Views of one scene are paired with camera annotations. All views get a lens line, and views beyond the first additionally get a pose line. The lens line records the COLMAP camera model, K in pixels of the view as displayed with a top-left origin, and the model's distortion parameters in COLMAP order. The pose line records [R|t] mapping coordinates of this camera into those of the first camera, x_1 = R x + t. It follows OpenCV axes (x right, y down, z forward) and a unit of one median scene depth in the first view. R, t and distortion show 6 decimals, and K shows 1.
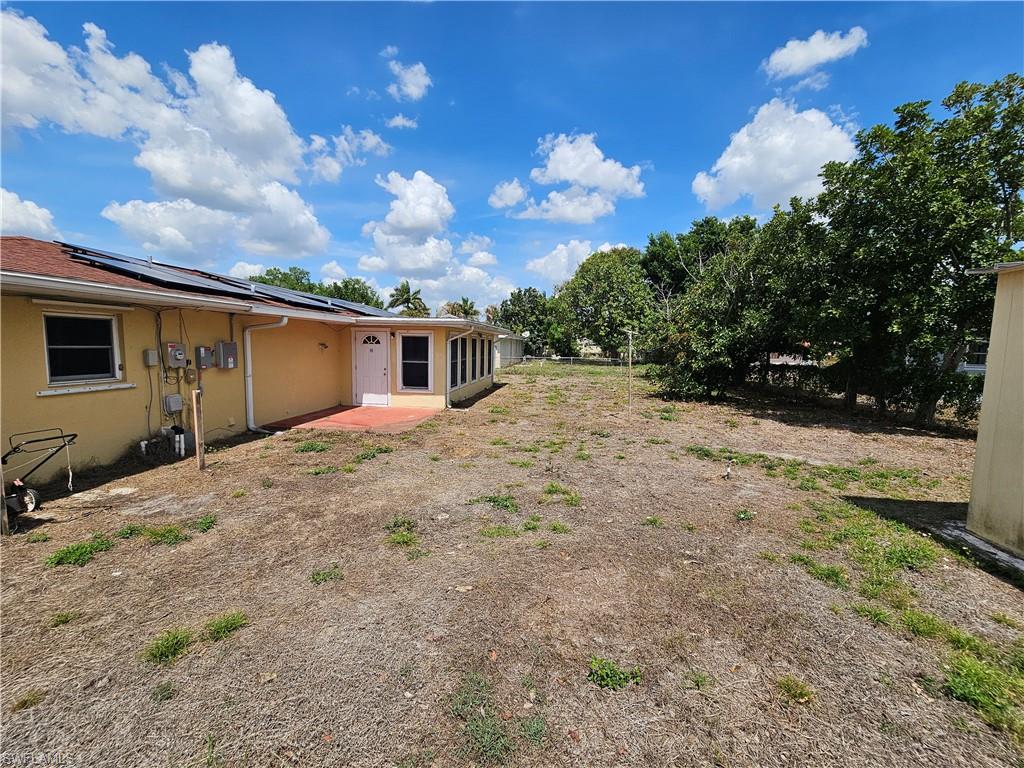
lens RADIAL K [[420.8, 0, 511.3], [0, 420.8, 379.7], [0, 0, 1]] dist [-0.000185, 0.000203]
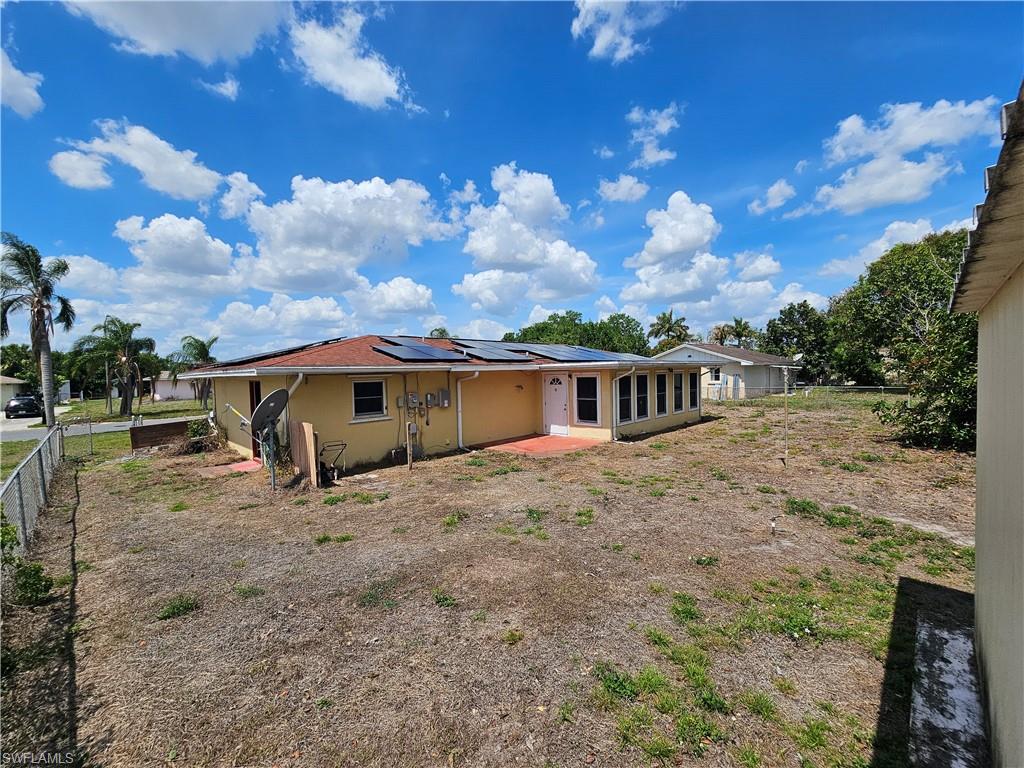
lens RADIAL K [[422.6, 0, 515.2], [0, 422.6, 385.0], [0, 0, 1]] dist [-0.000892, 0.000164]
pose [[0.797169, -0.023231, -0.603309, 0.472321], [-0.007108, 0.998829, -0.047854, -0.035095], [0.603715, 0.042436, 0.796070, -0.081329]]
